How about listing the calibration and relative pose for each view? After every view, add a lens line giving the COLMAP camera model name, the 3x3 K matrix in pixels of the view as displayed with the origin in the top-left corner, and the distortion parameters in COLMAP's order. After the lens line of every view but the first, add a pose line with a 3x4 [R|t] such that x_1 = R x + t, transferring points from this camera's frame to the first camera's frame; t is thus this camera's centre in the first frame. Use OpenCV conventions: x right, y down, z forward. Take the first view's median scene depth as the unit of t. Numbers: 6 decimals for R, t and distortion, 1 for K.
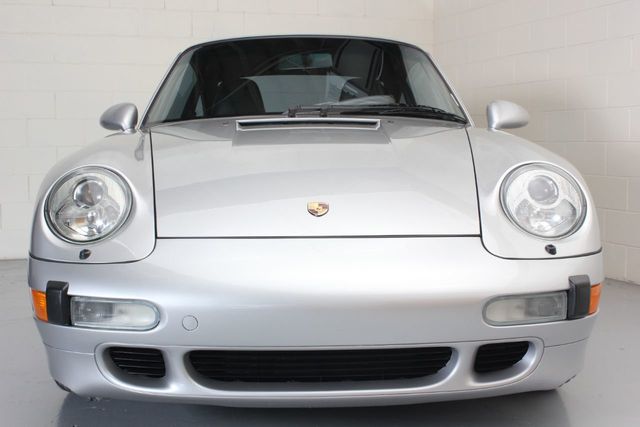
lens RADIAL K [[875.8, 0, 317.4], [0, 875.8, 210.0], [0, 0, 1]] dist [-0.059507, 0.000000]
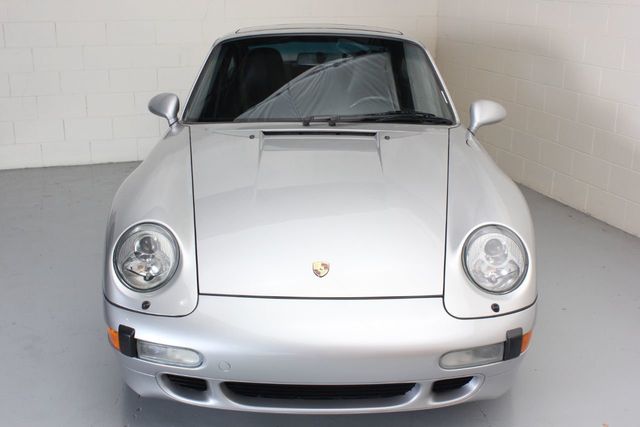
lens RADIAL K [[785.2, 0, 319.5], [0, 785.2, 211.8], [0, 0, 1]] dist [-0.110516, 0.000000]
pose [[0.999514, 0.023696, -0.020240, 0.020418], [-0.018662, 0.975269, 0.220233, -0.343652], [0.024958, -0.219748, 0.975237, -0.126254]]
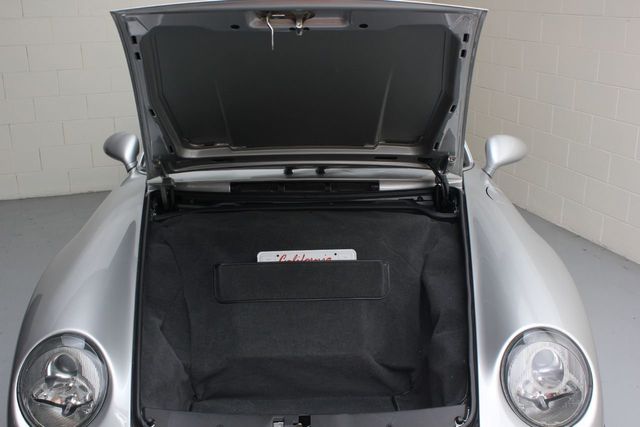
lens RADIAL K [[707.5, 0, 313.5], [0, 707.5, 210.9], [0, 0, 1]] dist [-0.099138, 0.000000]
pose [[0.999725, 0.005829, -0.022735, 0.026421], [-0.000503, 0.973778, 0.227502, -0.369877], [0.023465, -0.227428, 0.973512, 0.324213]]
